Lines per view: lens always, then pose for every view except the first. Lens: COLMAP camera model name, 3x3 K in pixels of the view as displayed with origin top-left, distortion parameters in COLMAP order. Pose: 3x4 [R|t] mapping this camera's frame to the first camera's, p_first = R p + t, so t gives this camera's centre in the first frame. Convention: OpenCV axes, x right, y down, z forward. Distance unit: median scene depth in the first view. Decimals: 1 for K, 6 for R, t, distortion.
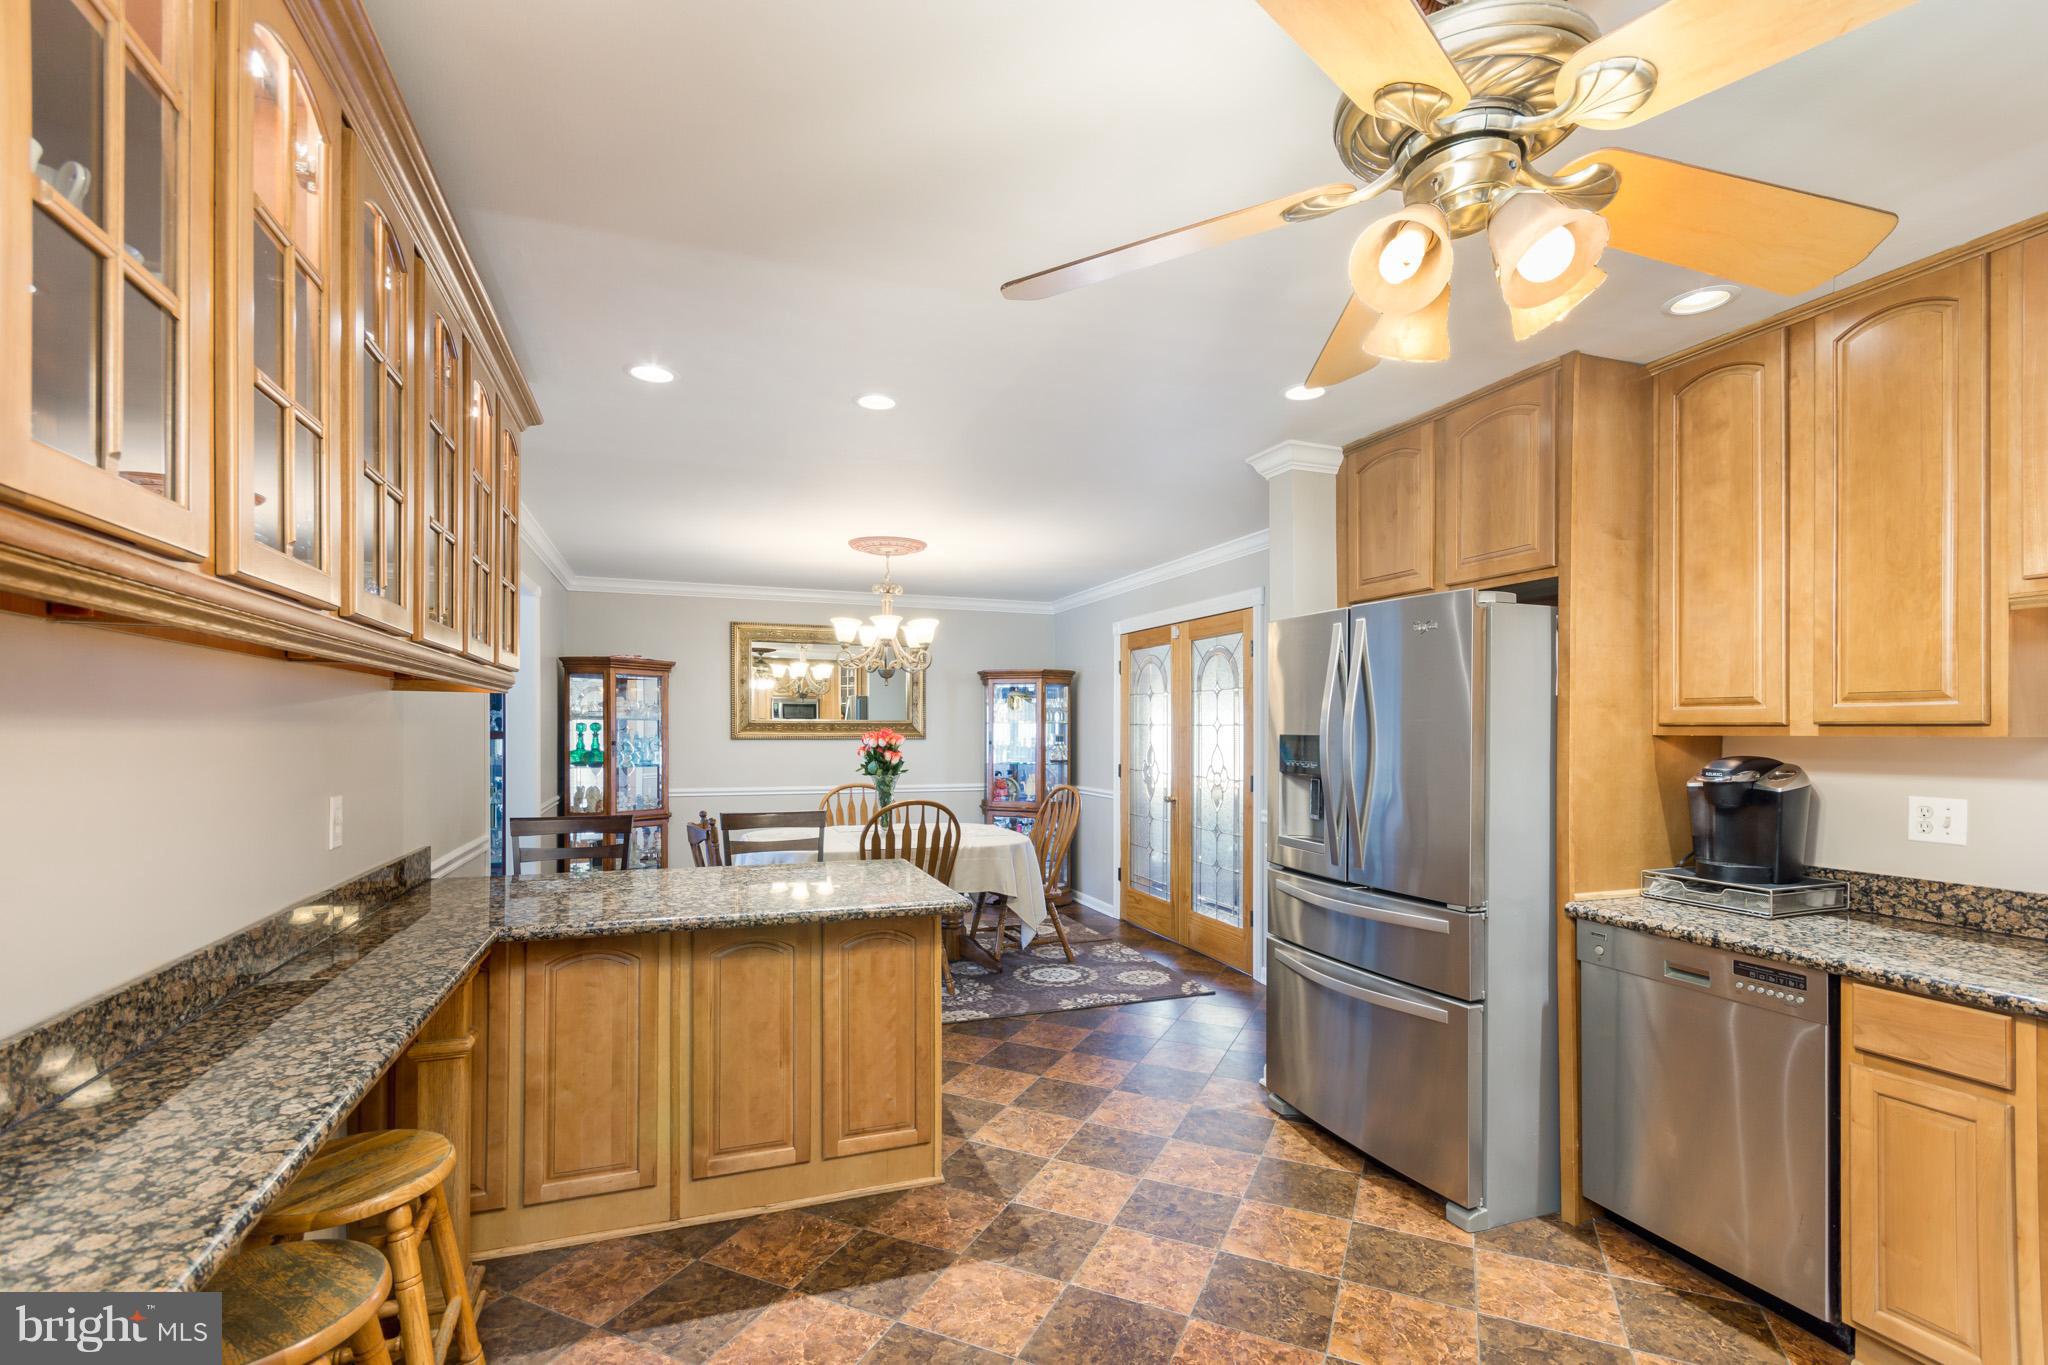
lens RADIAL K [[912.8, 0, 1016.7], [0, 912.8, 732.5], [0, 0, 1]] dist [0.001784, -0.000117]
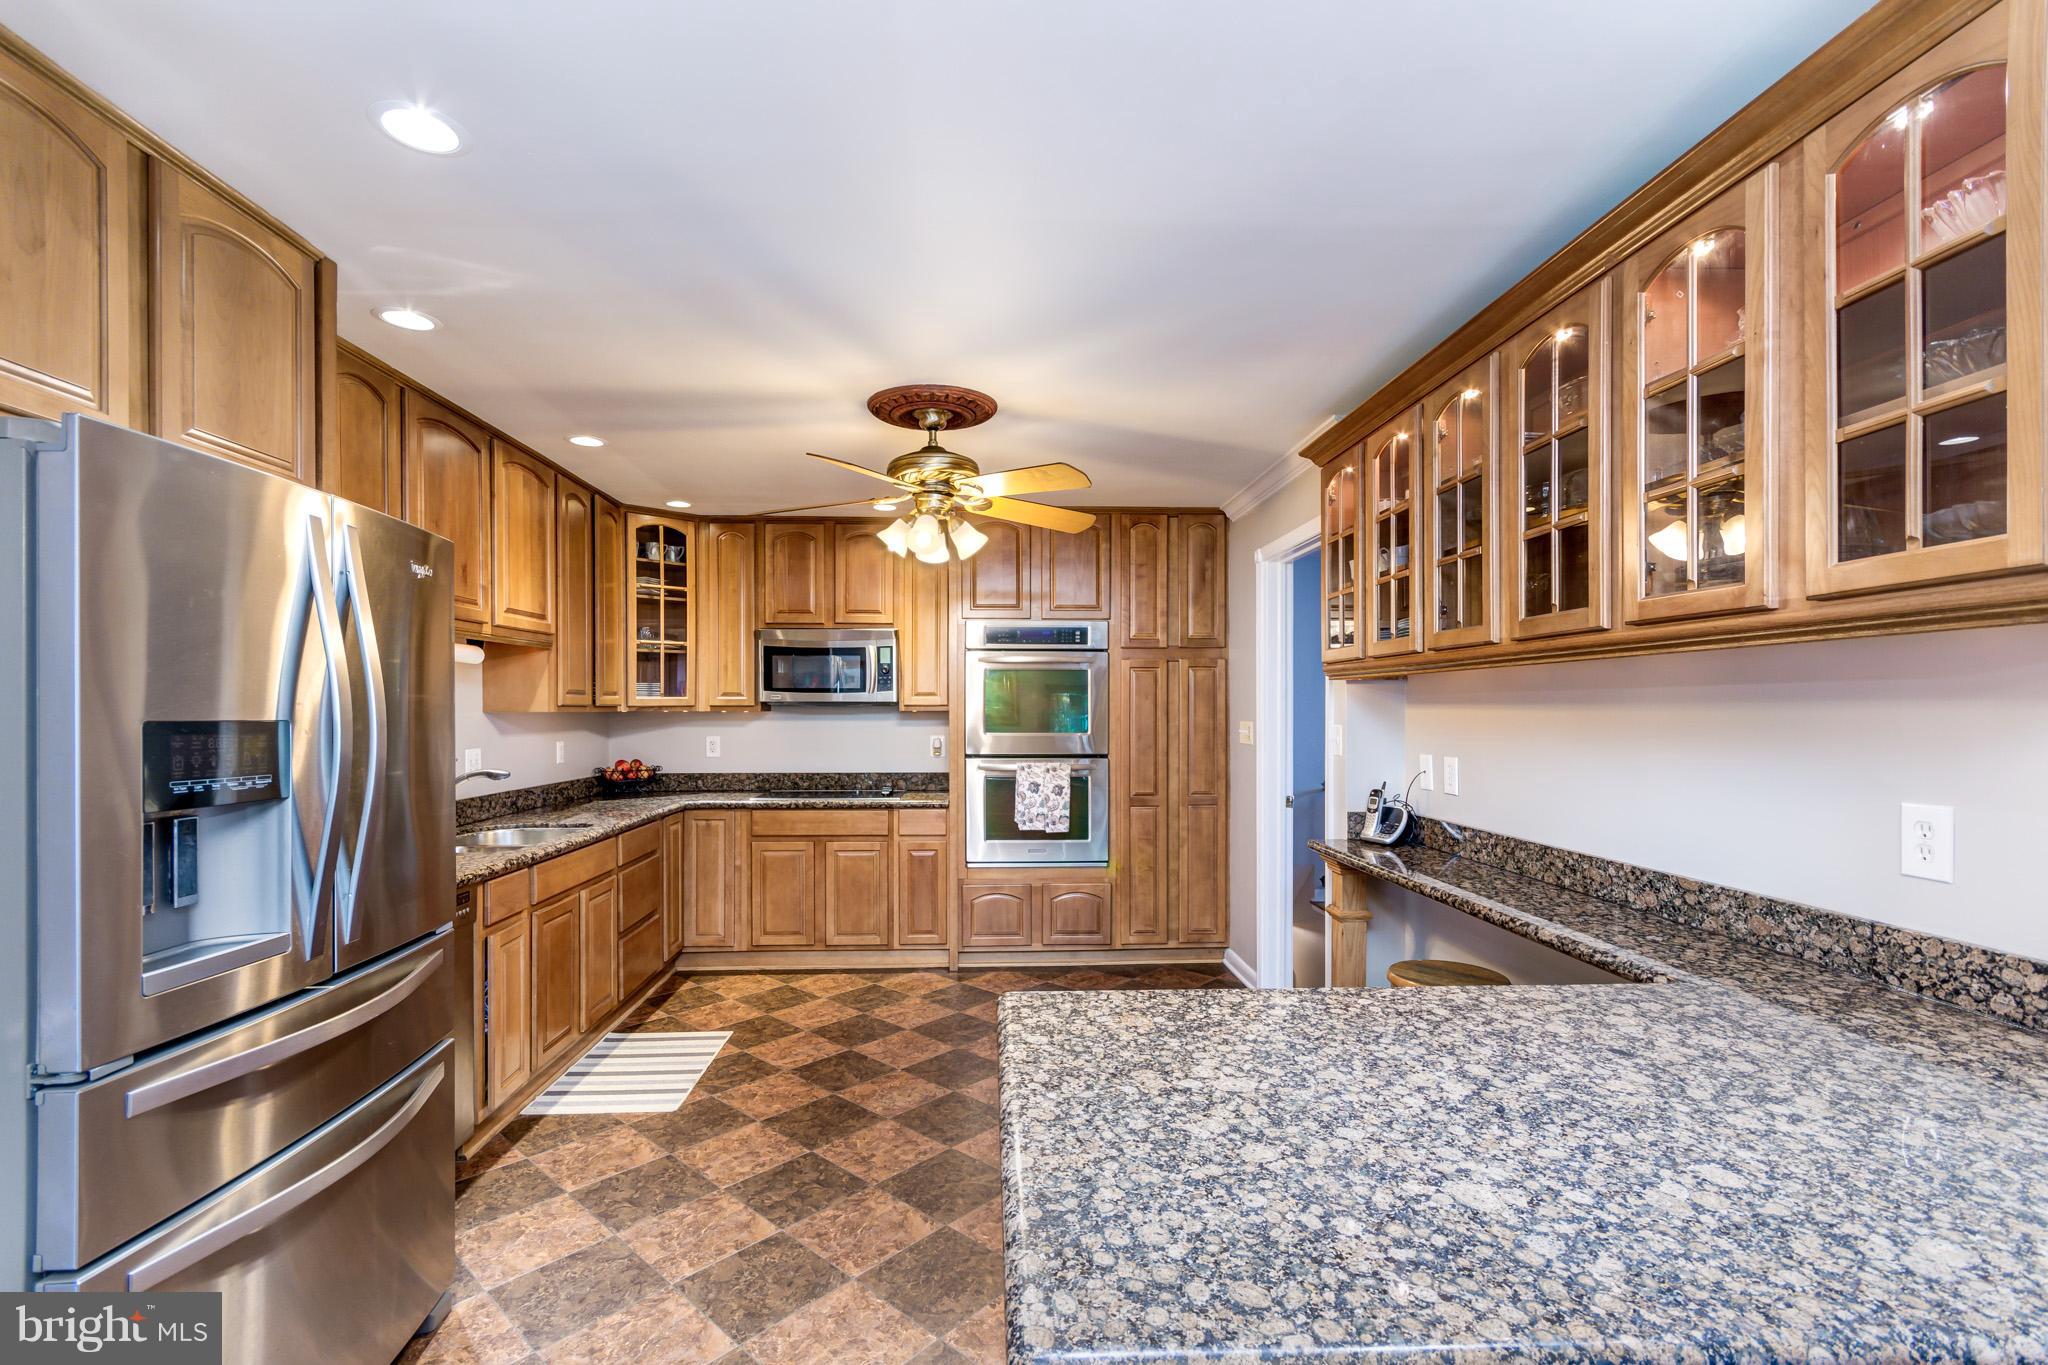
lens RADIAL K [[928.4, 0, 1022.0], [0, 928.4, 707.2], [0, 0, 1]] dist [0.001154, 0.000164]
pose [[-0.953330, 0.000640, 0.301929, -0.238124], [0.001049, 0.999999, 0.001195, -0.004851], [-0.301928, 0.001456, -0.953330, 1.494434]]
